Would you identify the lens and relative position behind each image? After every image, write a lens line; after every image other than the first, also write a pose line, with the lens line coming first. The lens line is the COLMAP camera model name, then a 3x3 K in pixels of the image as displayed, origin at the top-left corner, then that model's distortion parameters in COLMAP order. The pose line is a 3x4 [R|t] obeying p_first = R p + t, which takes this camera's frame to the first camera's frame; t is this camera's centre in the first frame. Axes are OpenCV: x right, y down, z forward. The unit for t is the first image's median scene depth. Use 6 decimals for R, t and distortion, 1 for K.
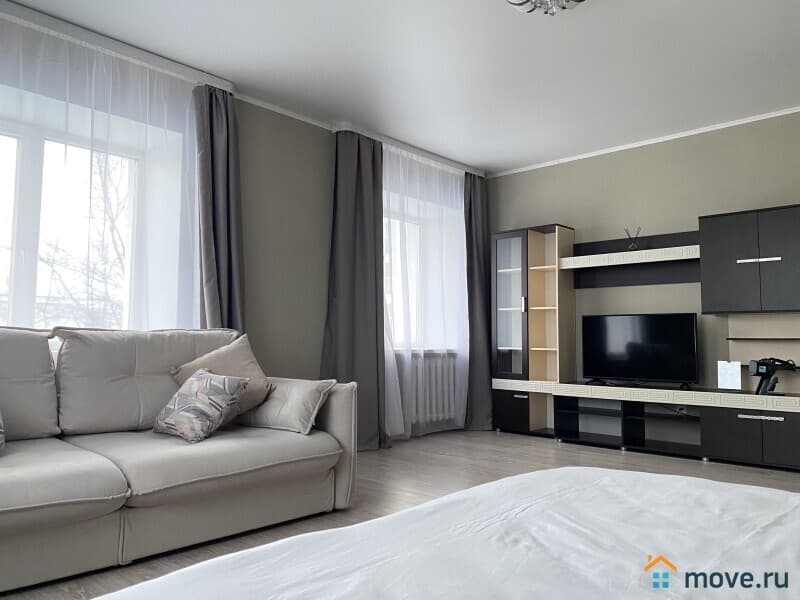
lens RADIAL K [[583.2, 0, 403.1], [0, 583.2, 302.2], [0, 0, 1]] dist [-0.033998, -0.006980]
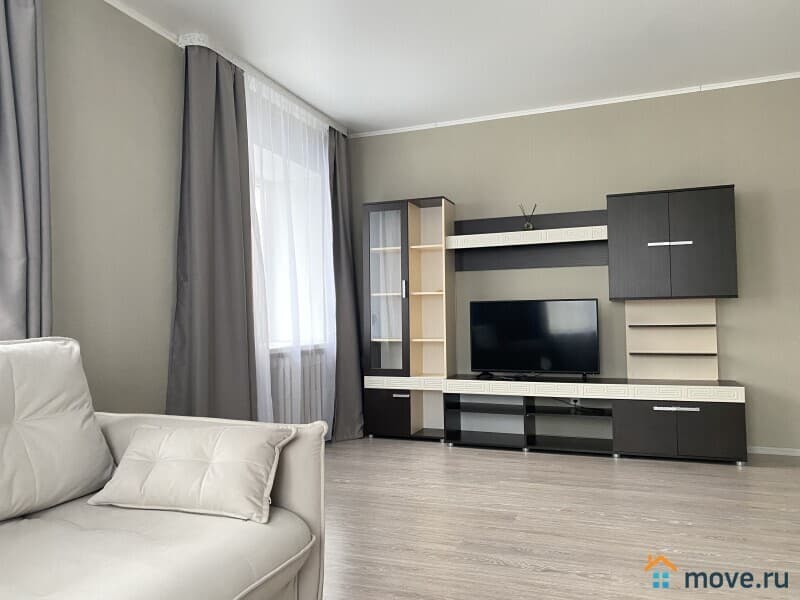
lens RADIAL K [[611.2, 0, 422.7], [0, 611.2, 305.1], [0, 0, 1]] dist [0.002542, -0.001724]
pose [[0.927683, -0.011057, 0.373206, -0.116138], [-0.002874, 0.999320, 0.036752, -0.006141], [-0.373358, -0.035167, 0.927020, 0.175723]]
